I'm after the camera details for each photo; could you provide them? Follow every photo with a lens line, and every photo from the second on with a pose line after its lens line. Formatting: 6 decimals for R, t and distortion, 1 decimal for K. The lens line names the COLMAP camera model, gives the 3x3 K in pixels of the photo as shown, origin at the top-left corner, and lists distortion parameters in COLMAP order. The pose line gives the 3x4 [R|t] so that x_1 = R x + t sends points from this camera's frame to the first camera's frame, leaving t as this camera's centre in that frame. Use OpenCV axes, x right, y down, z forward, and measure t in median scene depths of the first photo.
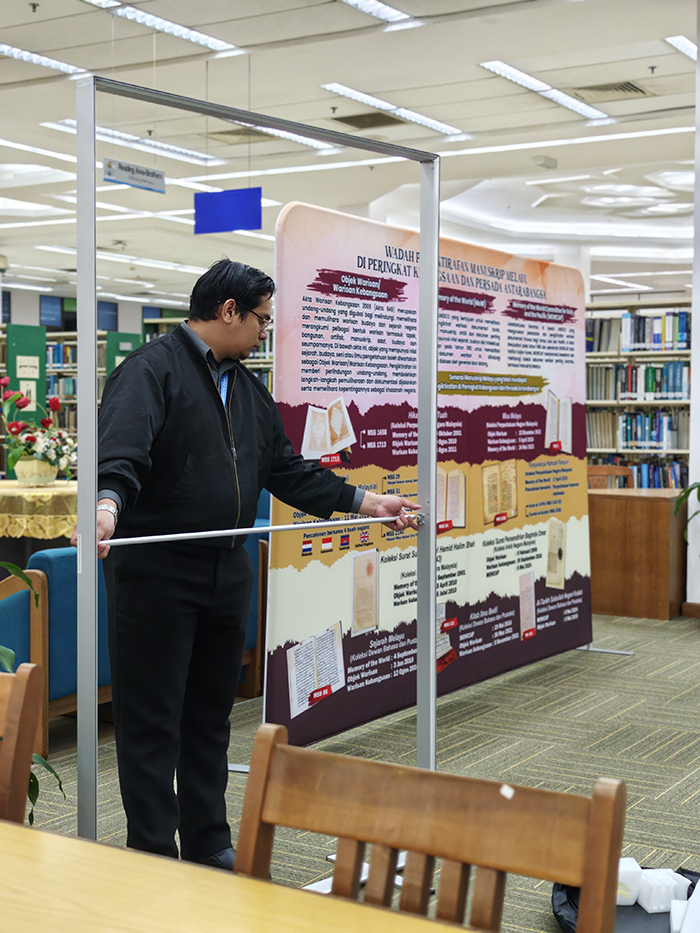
lens RADIAL K [[1382.6, 0, 348.1], [0, 1382.6, 440.1], [0, 0, 1]] dist [0.053695, 0.000000]
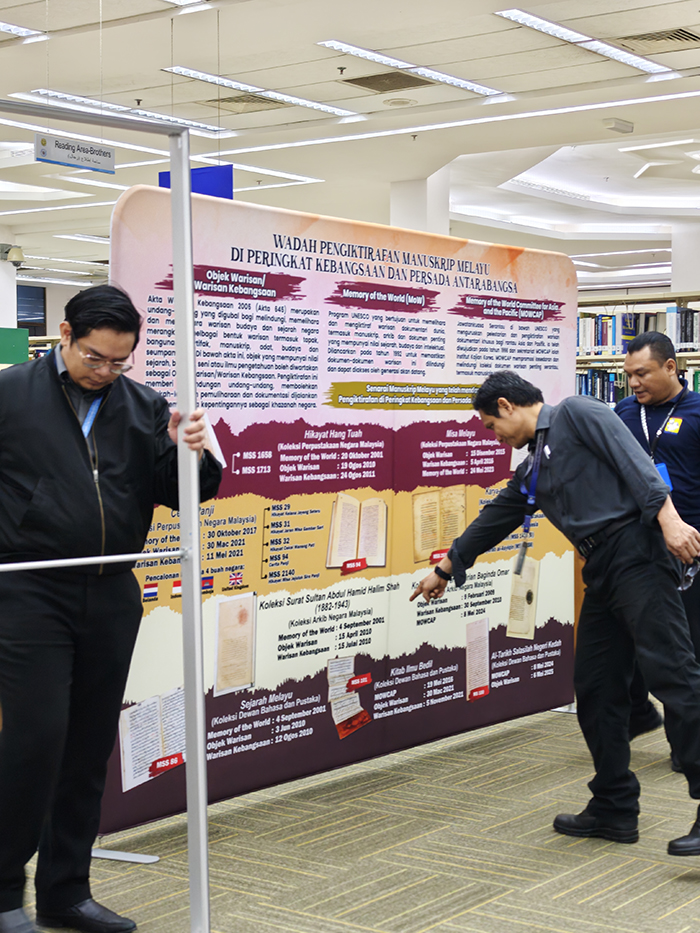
lens RADIAL K [[1635.1, 0, 350.2], [0, 1635.1, 466.8], [0, 0, 1]] dist [0.016383, 0.000000]
pose [[0.996594, -0.004693, -0.082331, 0.142240], [0.005217, 0.999967, 0.006149, -0.003866], [0.082299, -0.006557, 0.996586, 0.005268]]
